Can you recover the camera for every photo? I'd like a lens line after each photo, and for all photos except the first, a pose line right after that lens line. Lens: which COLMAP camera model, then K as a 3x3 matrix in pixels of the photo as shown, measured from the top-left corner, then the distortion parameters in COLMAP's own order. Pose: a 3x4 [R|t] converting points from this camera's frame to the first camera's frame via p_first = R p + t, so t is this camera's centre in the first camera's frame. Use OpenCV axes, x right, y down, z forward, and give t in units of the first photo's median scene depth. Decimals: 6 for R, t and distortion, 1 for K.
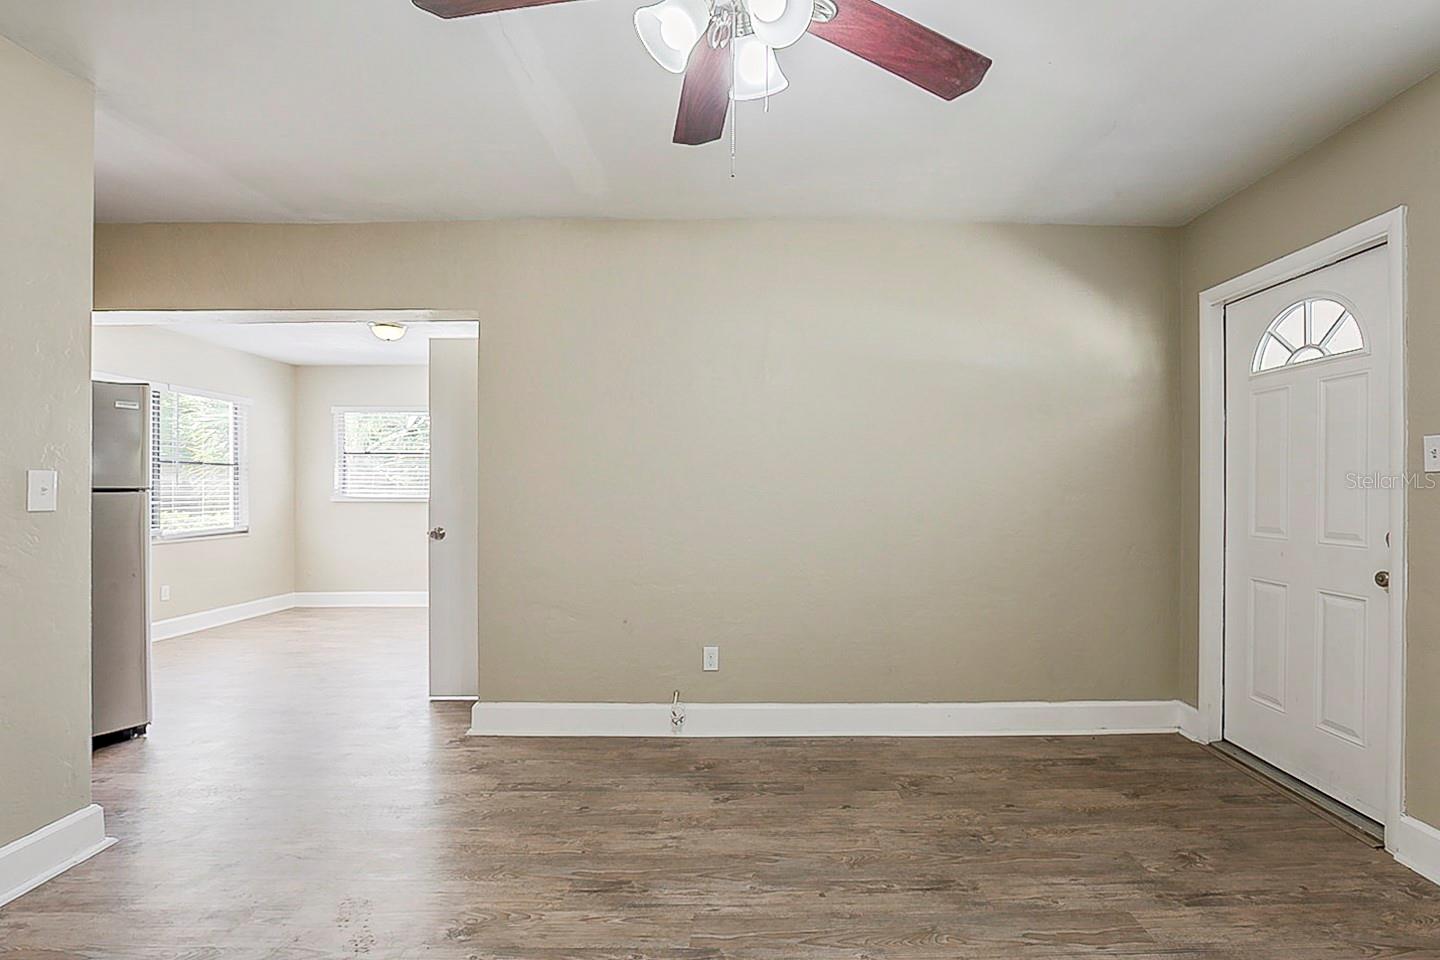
lens RADIAL K [[681.1, 0, 715.4], [0, 681.1, 471.7], [0, 0, 1]] dist [-0.011918, 0.002774]
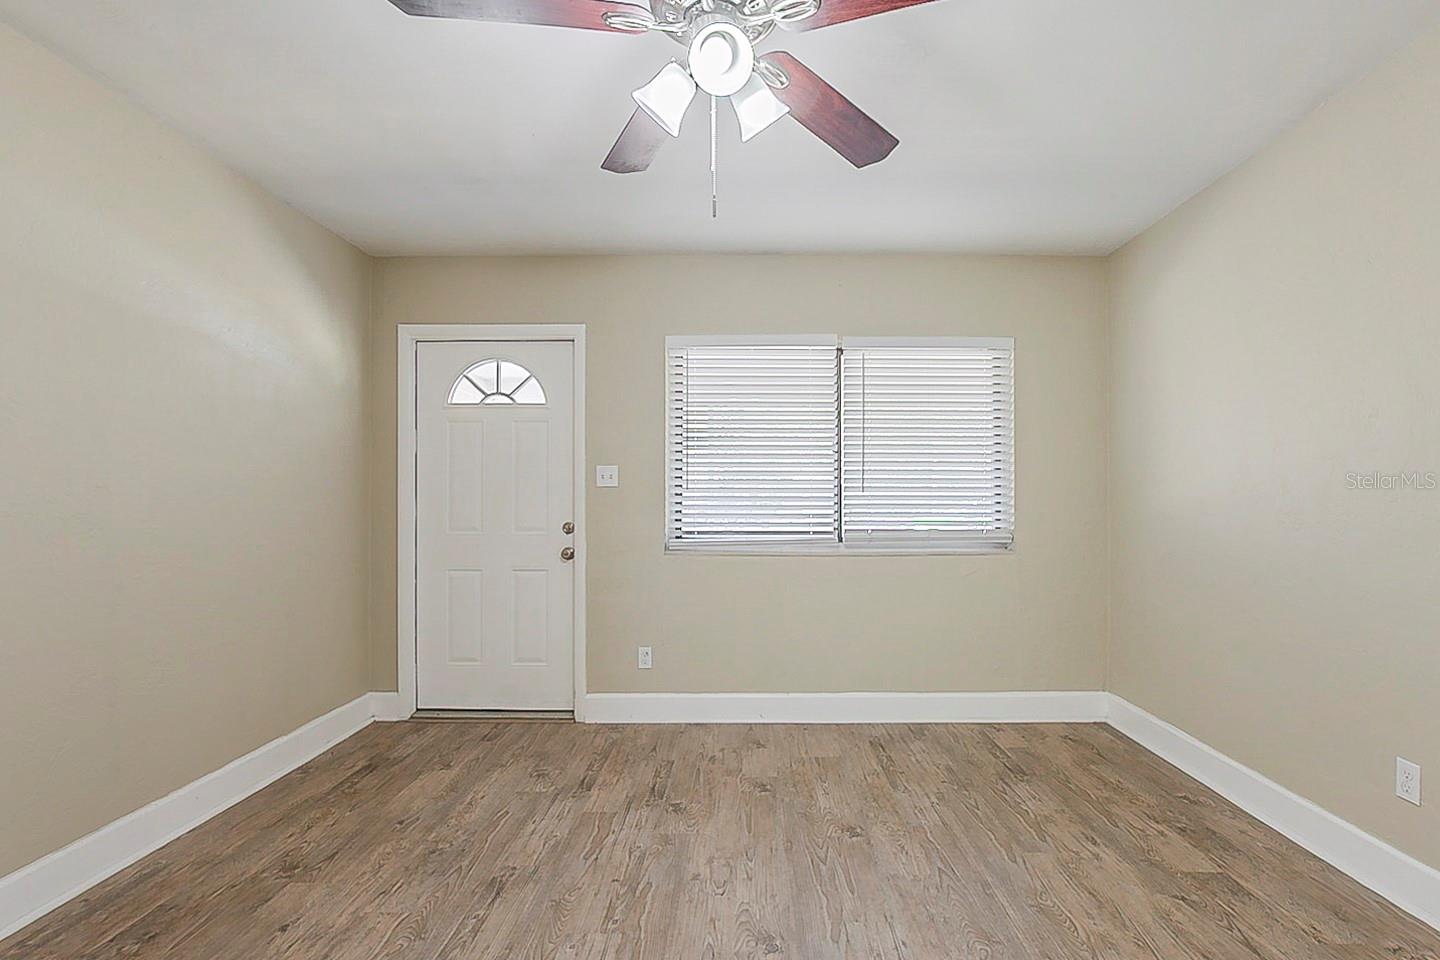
lens RADIAL K [[699.4, 0, 784.9], [0, 699.4, 484.7], [0, 0, 1]] dist [-0.000673, 0.000065]
pose [[-0.029495, 0.011092, 0.999503, -0.582513], [-0.022805, 0.999671, -0.011767, 0.004004], [-0.999305, -0.023140, -0.029232, 0.474731]]
